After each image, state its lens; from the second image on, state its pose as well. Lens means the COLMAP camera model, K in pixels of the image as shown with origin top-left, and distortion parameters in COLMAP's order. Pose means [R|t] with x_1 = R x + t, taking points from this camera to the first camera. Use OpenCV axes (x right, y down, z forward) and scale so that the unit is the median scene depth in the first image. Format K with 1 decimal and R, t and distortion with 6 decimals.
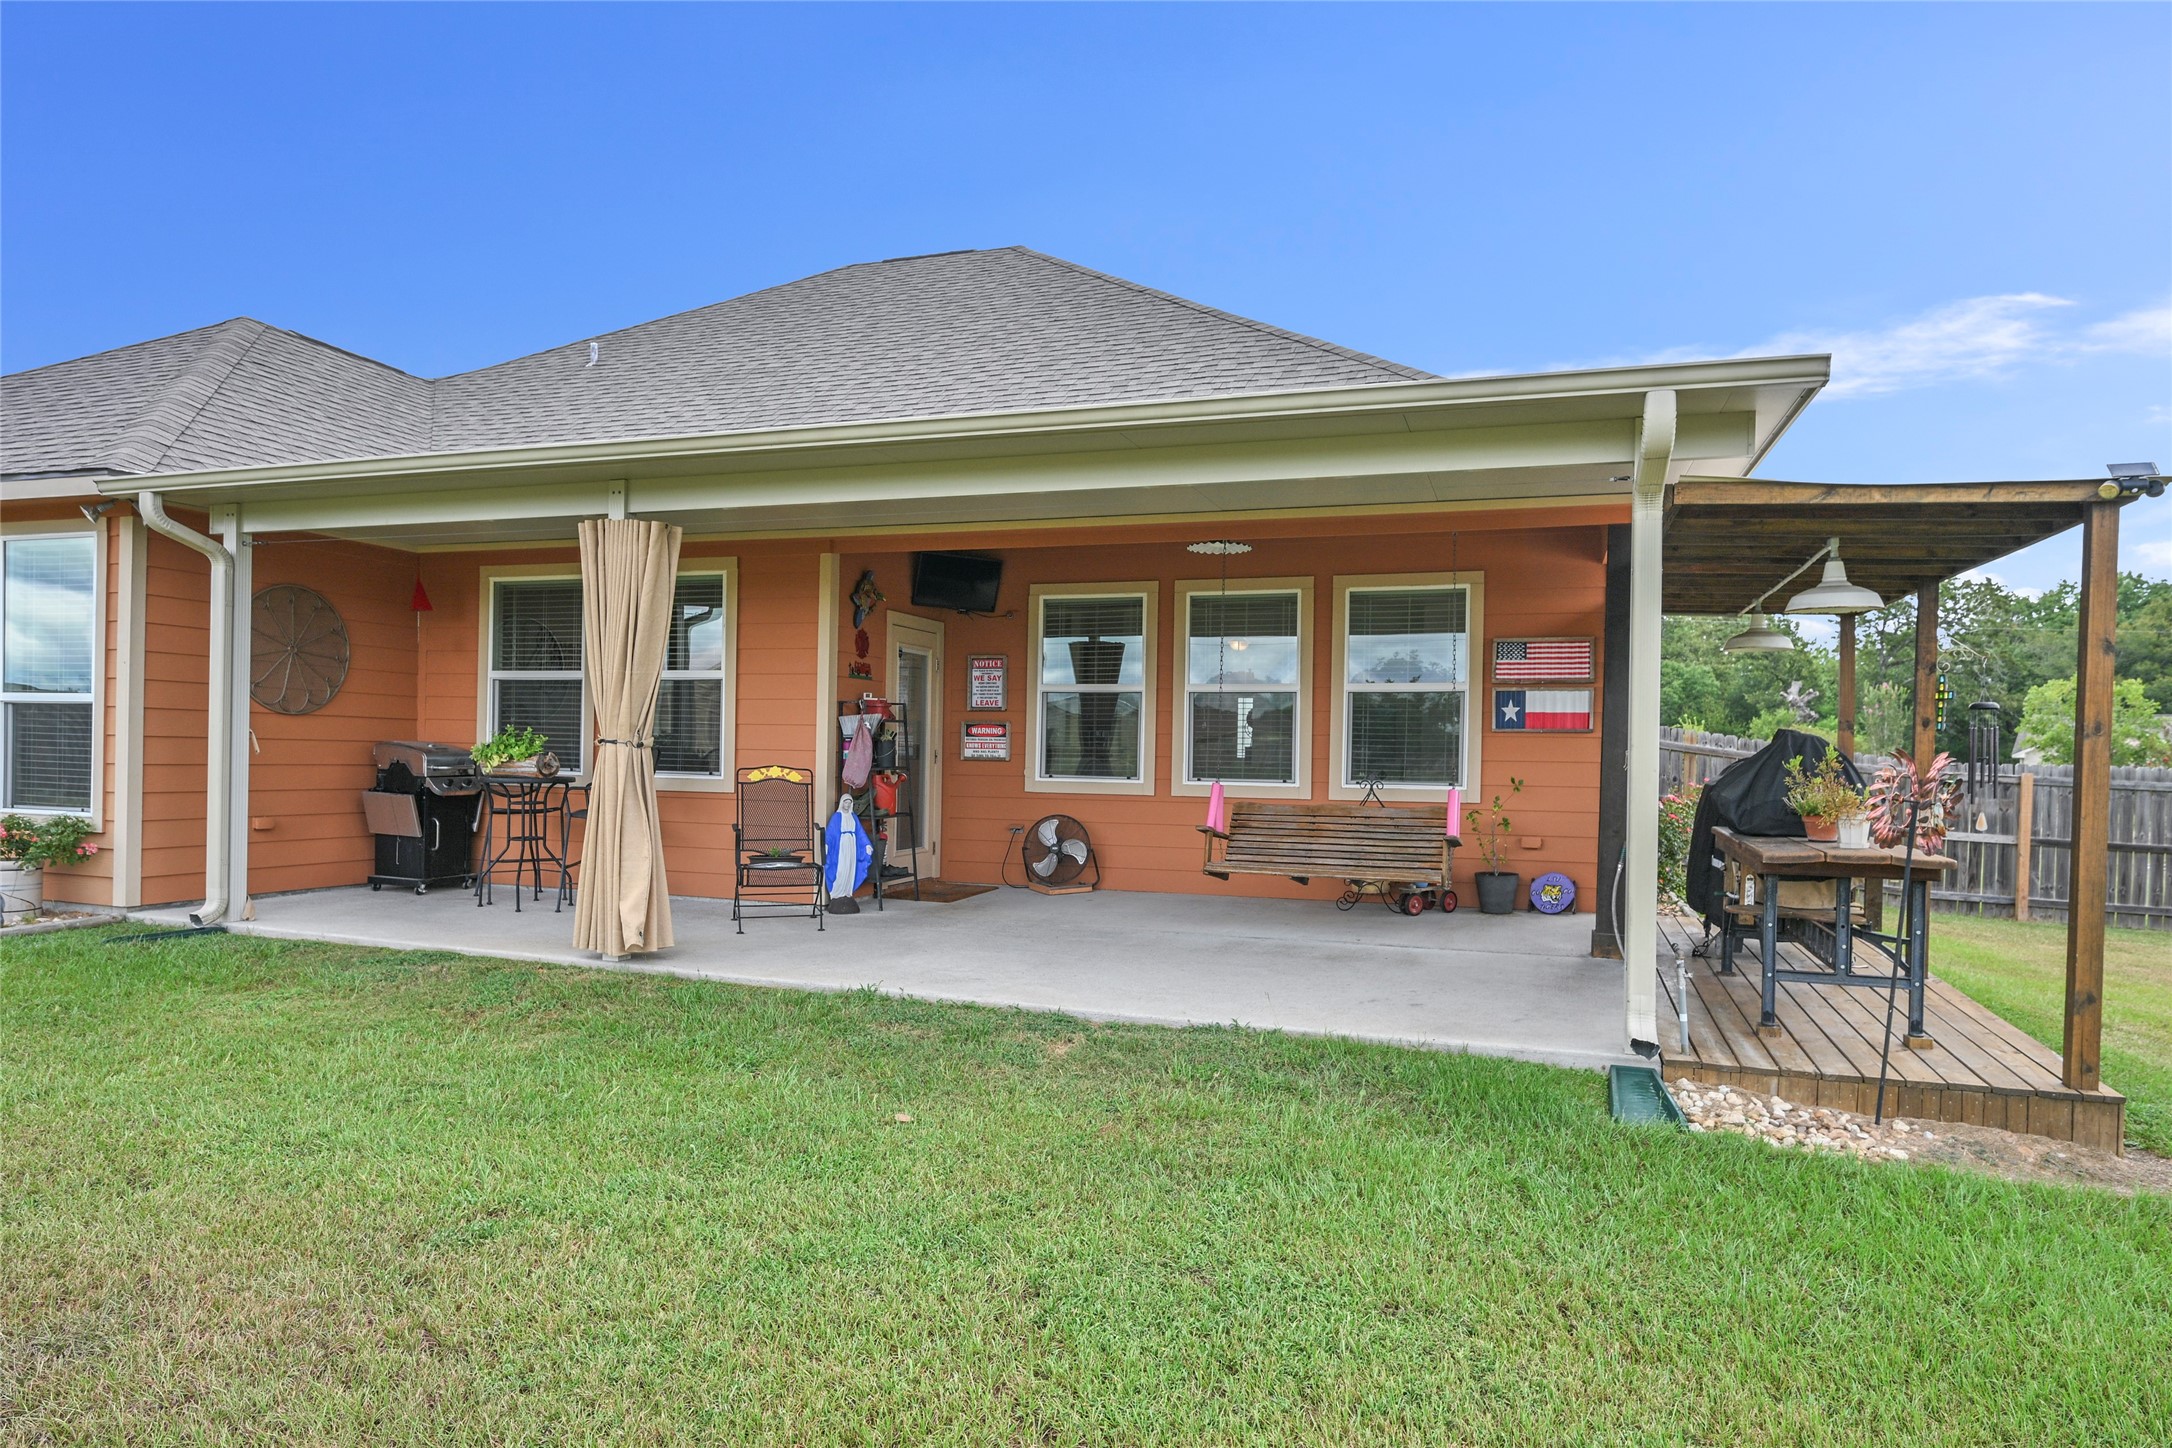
lens RADIAL K [[1290.8, 0, 1086.0], [0, 1290.8, 724.0], [0, 0, 1]] dist [-0.000481, 0.000013]
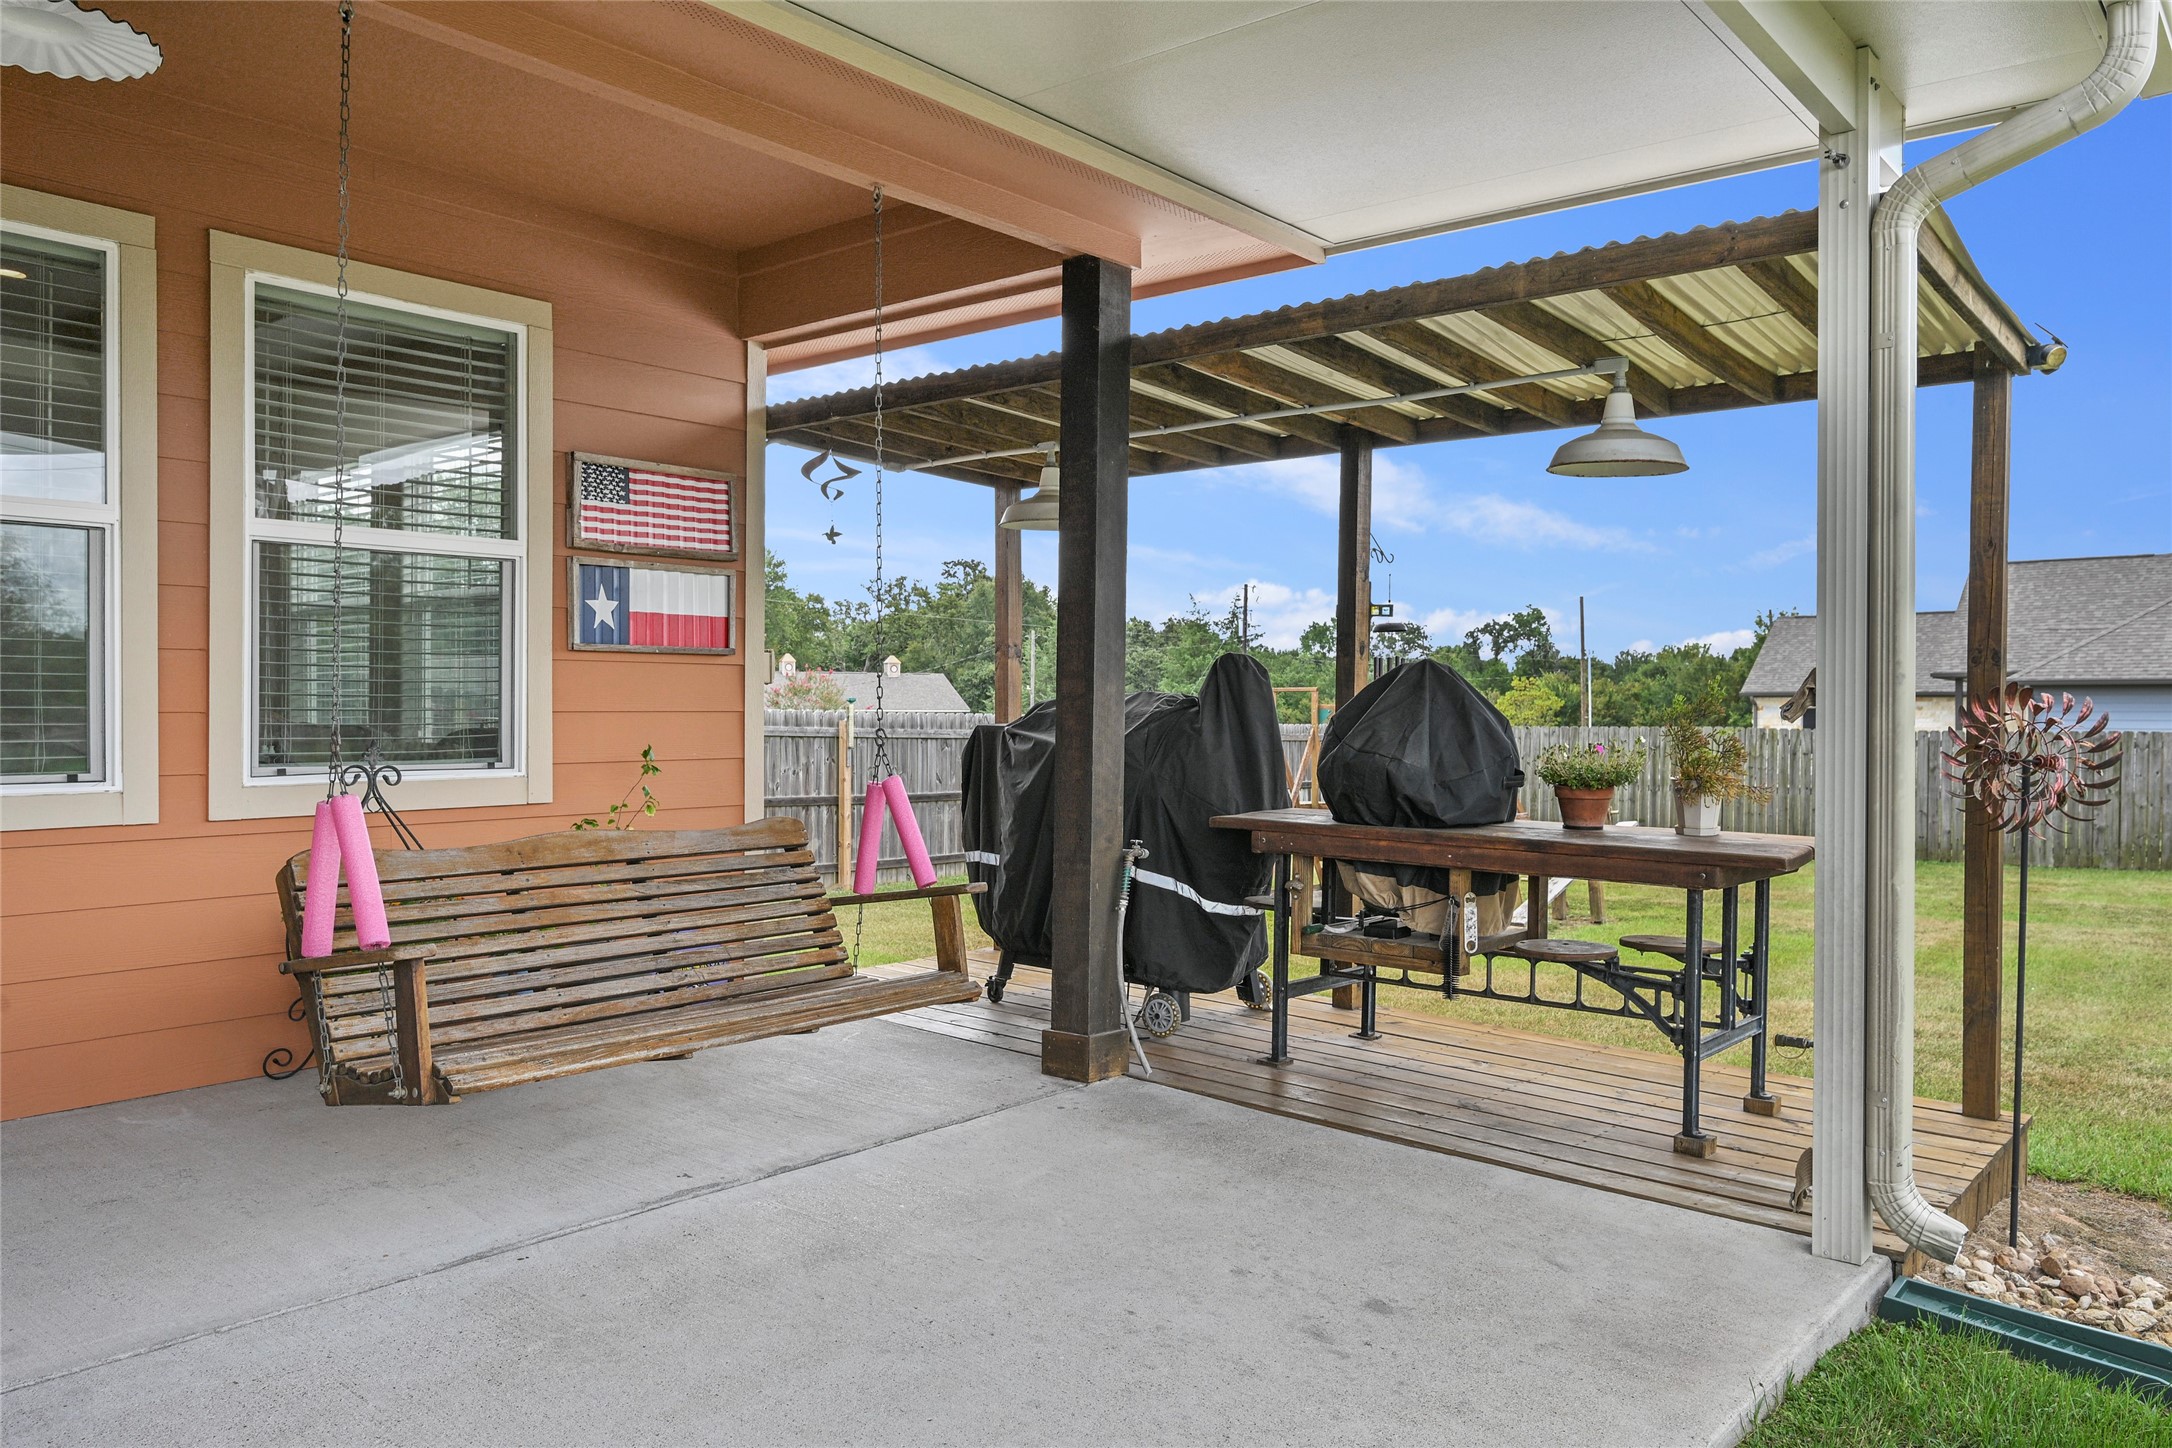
lens RADIAL K [[1598.8, 0, 1086.0], [0, 1598.8, 724.0], [0, 0, 1]] dist [-0.000207, -0.000353]
pose [[0.361255, -0.021283, 0.932224, -0.164014], [-0.015243, 0.999471, 0.028725, 0.013457], [-0.932343, -0.024587, 0.360739, 0.621080]]
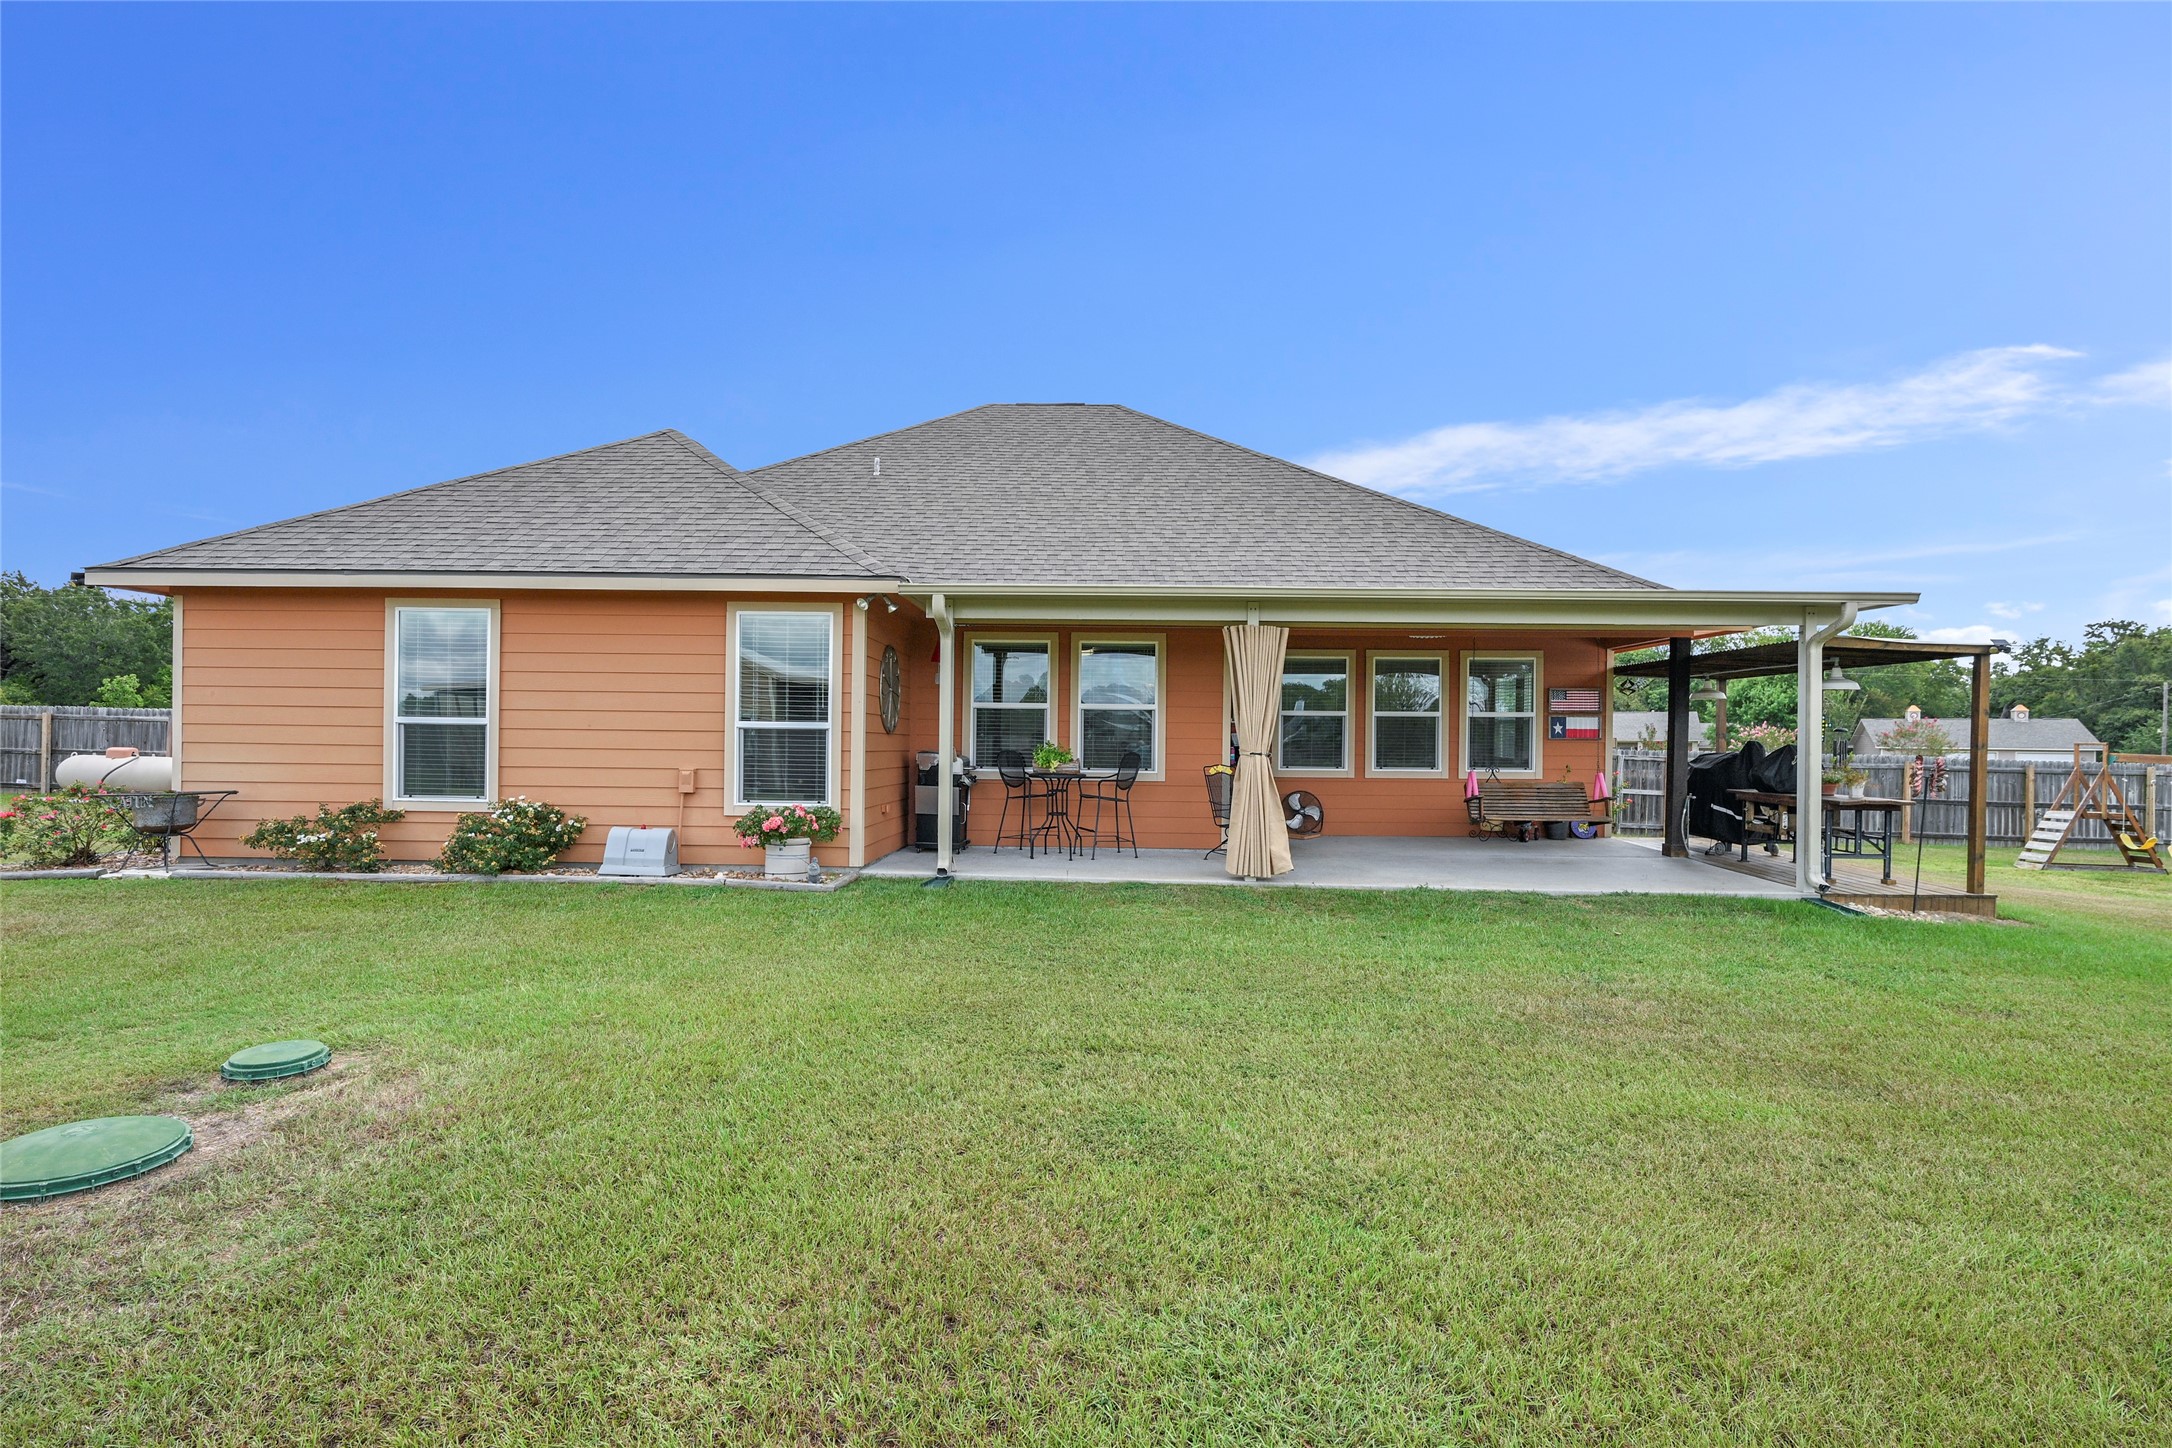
lens RADIAL K [[1024.3, 0, 1086.0], [0, 1024.3, 724.0], [0, 0, 1]] dist [-0.000915, -0.000073]
pose [[0.954148, -0.002288, 0.299326, -0.742607], [-0.000276, 0.999964, 0.008525, -0.028218], [-0.299335, -0.008216, 0.954113, -0.178010]]
